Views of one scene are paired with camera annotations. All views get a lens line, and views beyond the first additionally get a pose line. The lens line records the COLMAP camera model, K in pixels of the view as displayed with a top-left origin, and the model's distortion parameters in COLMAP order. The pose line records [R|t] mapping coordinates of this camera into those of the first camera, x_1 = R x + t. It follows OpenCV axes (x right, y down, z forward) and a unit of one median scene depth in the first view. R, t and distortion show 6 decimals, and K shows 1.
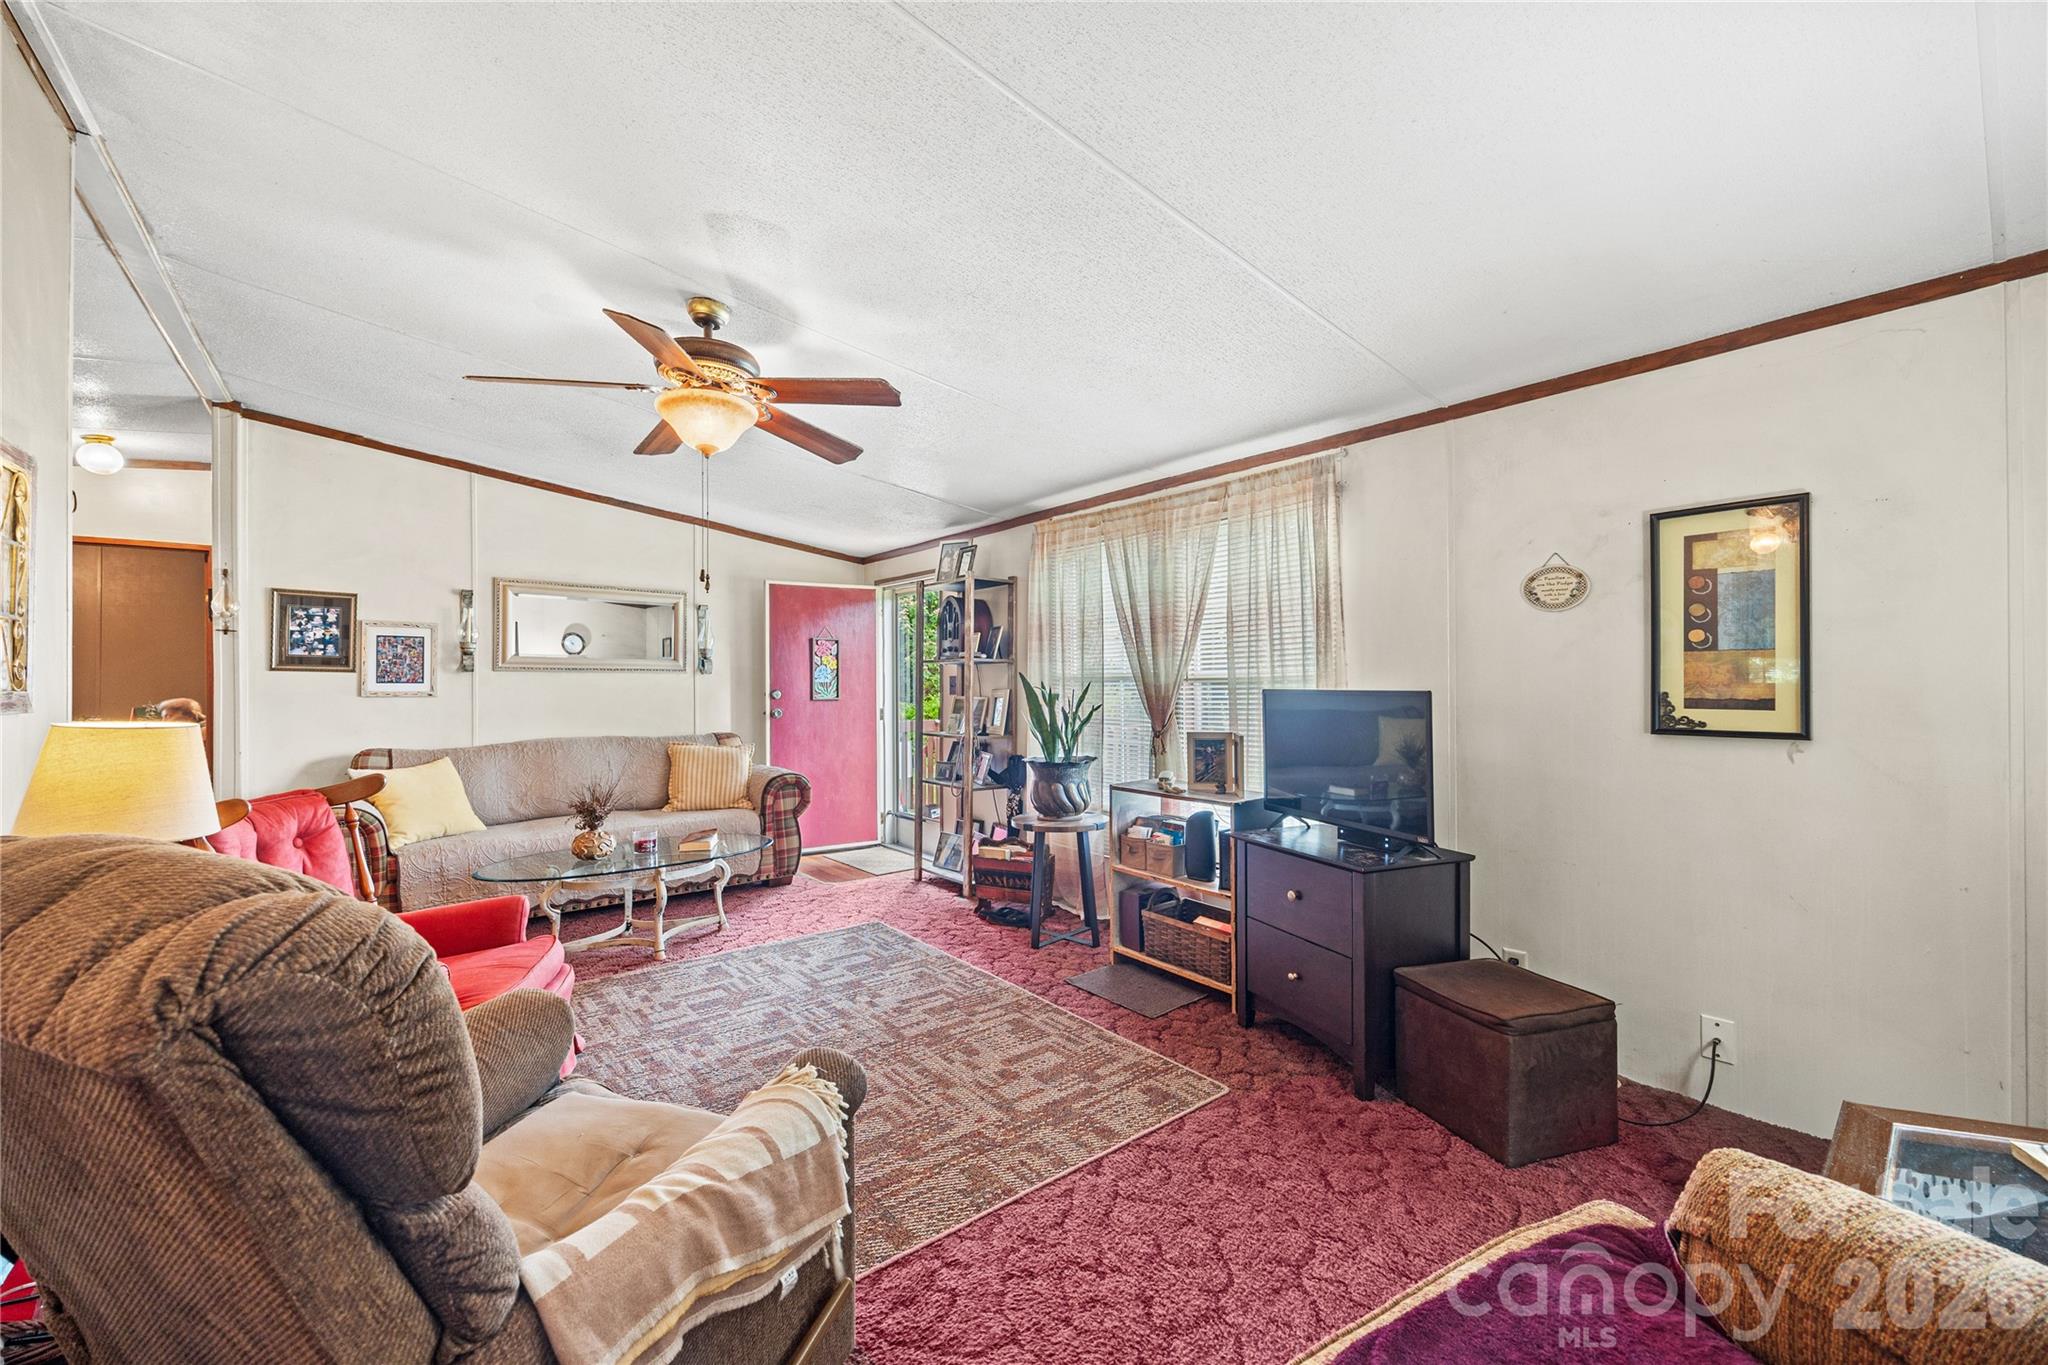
lens RADIAL K [[818.0, 0, 1036.3], [0, 818.0, 673.6], [0, 0, 1]] dist [0.009223, -0.000959]
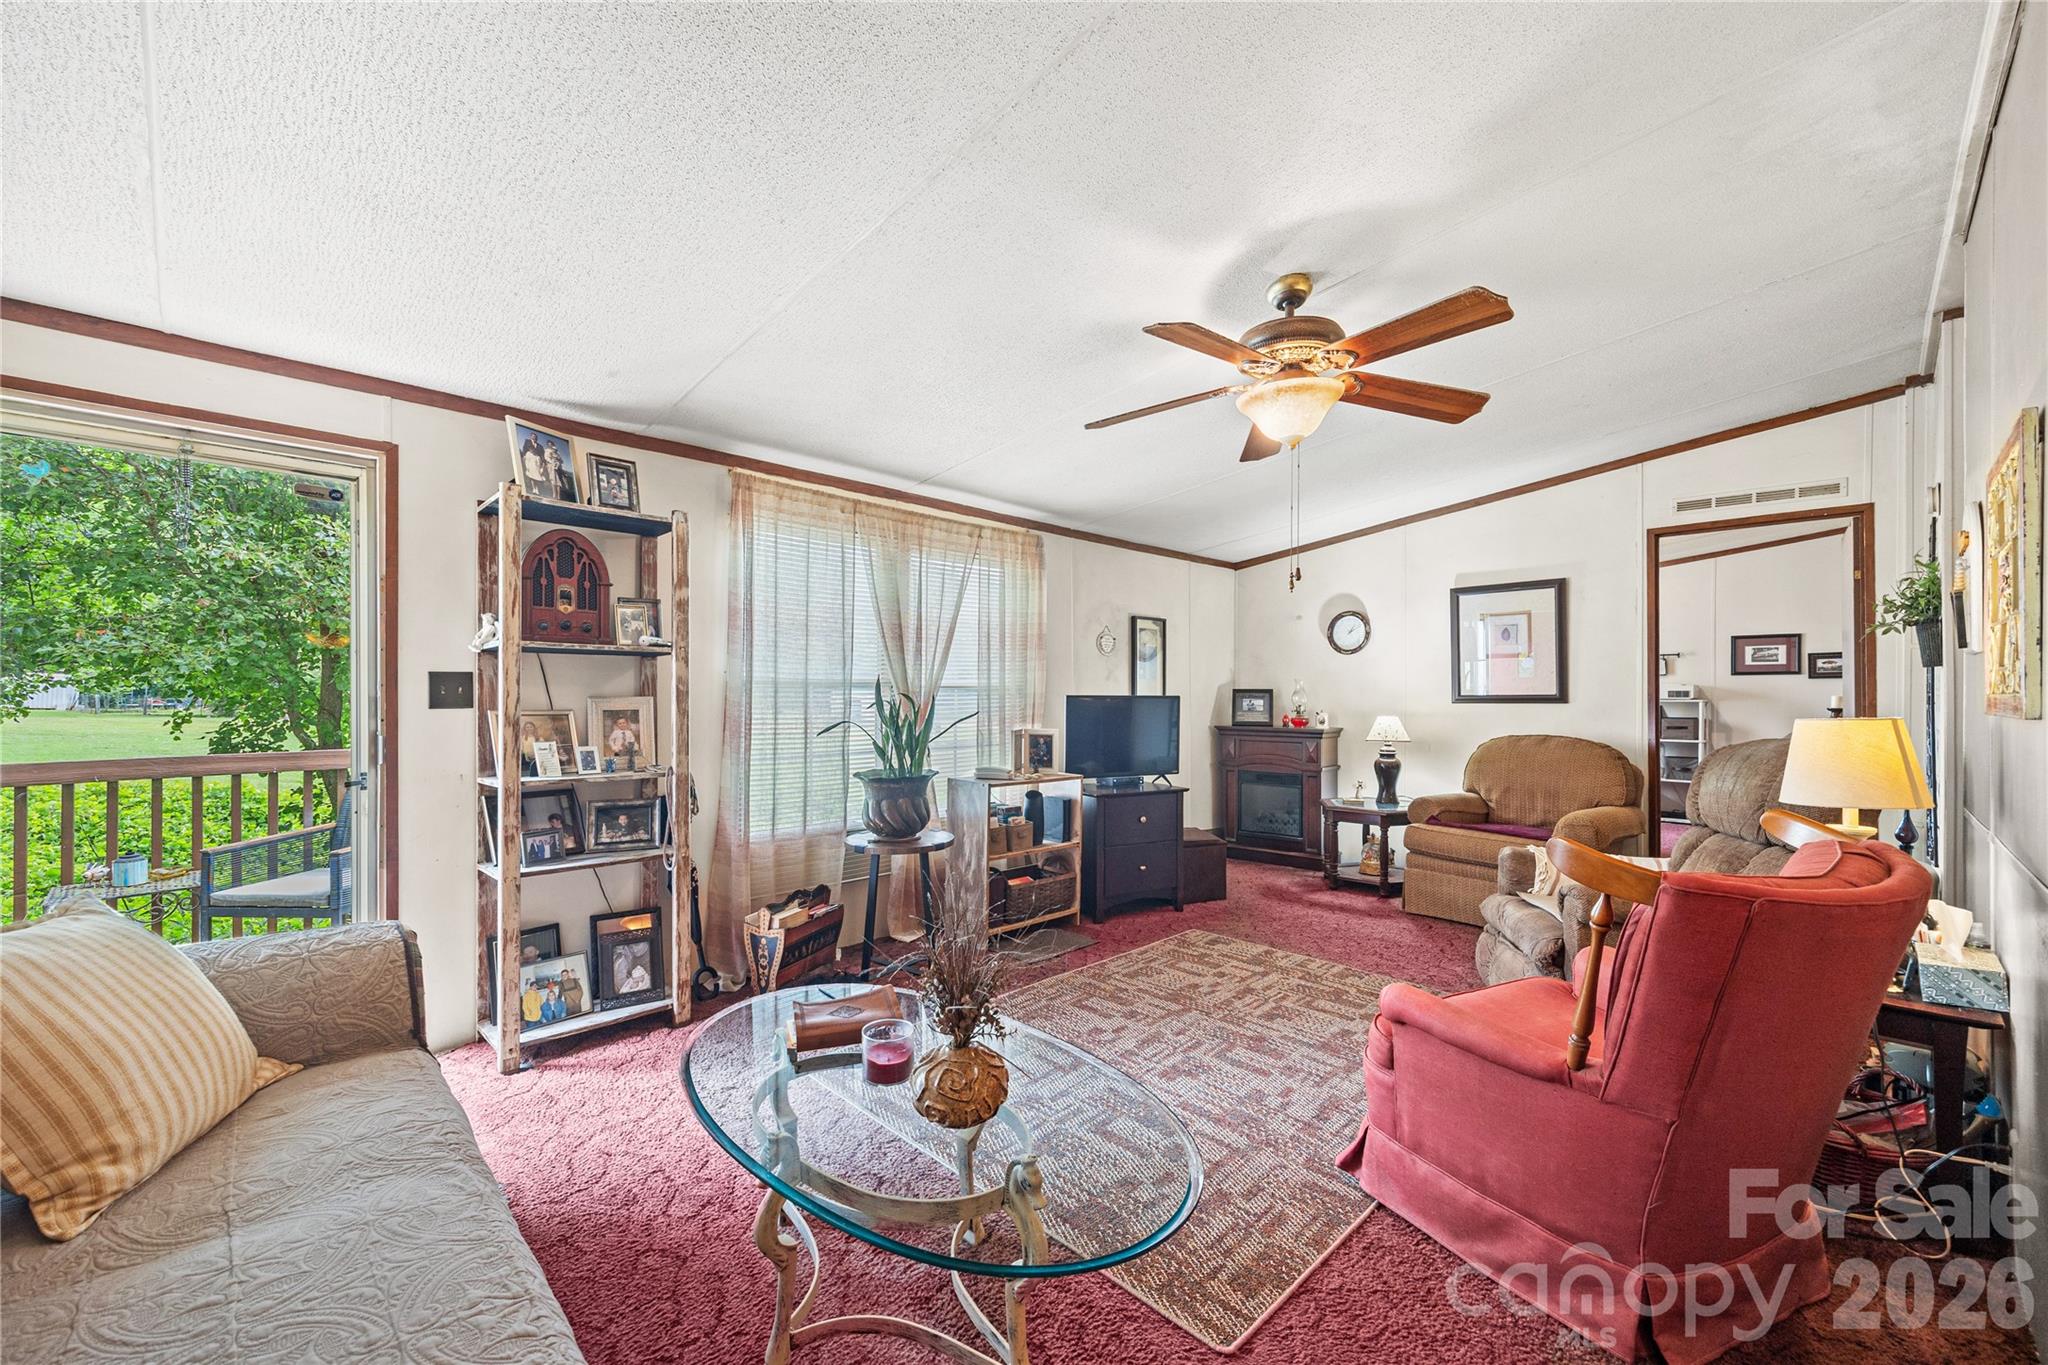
lens RADIAL K [[818.0, 0, 1022.5], [0, 818.0, 695.0], [0, 0, 1]] dist [0.009223, -0.000959]
pose [[-0.094463, 0.001248, 0.995528, -0.895428], [-0.014344, 0.999894, -0.002615, 0.019075], [-0.995425, -0.014527, -0.094435, 0.958303]]
